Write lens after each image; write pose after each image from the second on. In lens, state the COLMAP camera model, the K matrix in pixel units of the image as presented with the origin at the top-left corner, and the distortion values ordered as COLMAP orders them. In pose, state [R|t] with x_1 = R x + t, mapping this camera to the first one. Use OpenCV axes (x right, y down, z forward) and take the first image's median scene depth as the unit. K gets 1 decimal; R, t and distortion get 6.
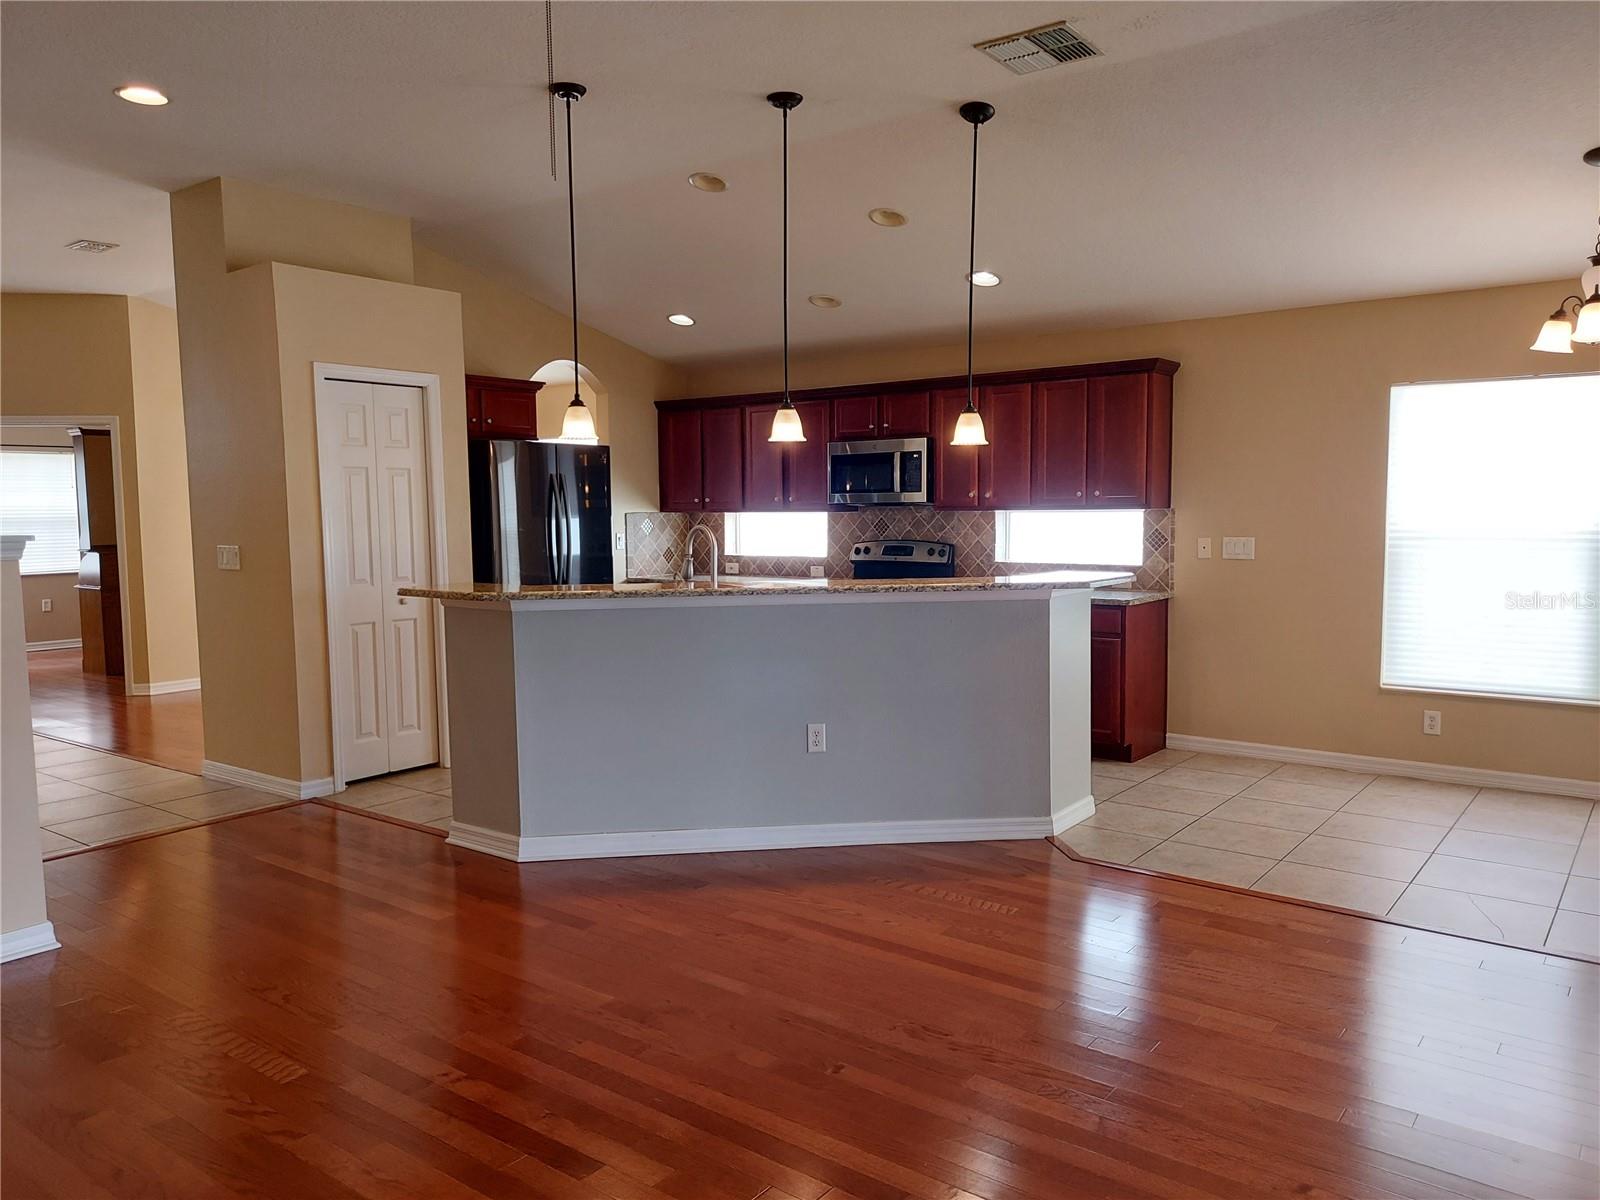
lens RADIAL K [[1156.2, 0, 798.9], [0, 1156.2, 604.1], [0, 0, 1]] dist [0.044023, -0.000327]
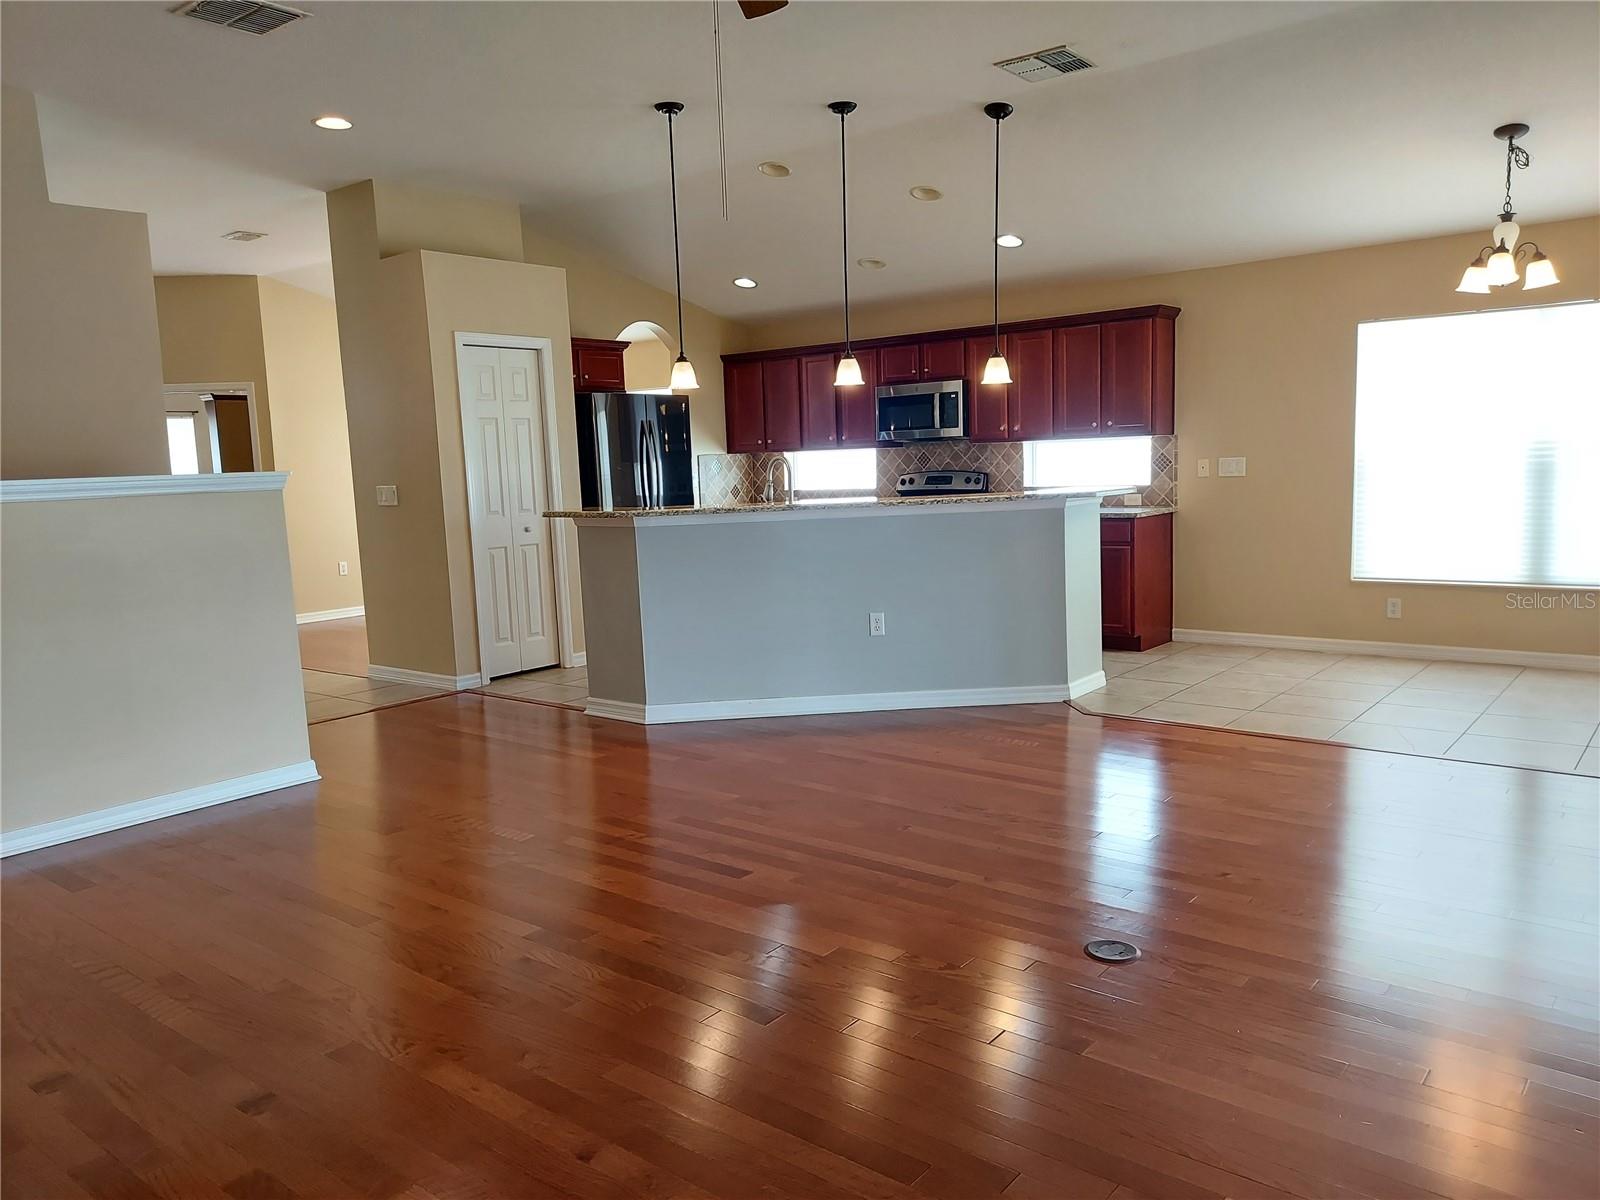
lens RADIAL K [[1156.2, 0, 798.9], [0, 1156.2, 604.1], [0, 0, 1]] dist [0.044023, -0.000327]
pose [[0.999163, -0.022412, -0.034216, -0.020340], [0.023841, 0.998836, 0.041925, 0.031059], [0.033237, -0.042705, 0.998535, -0.192809]]
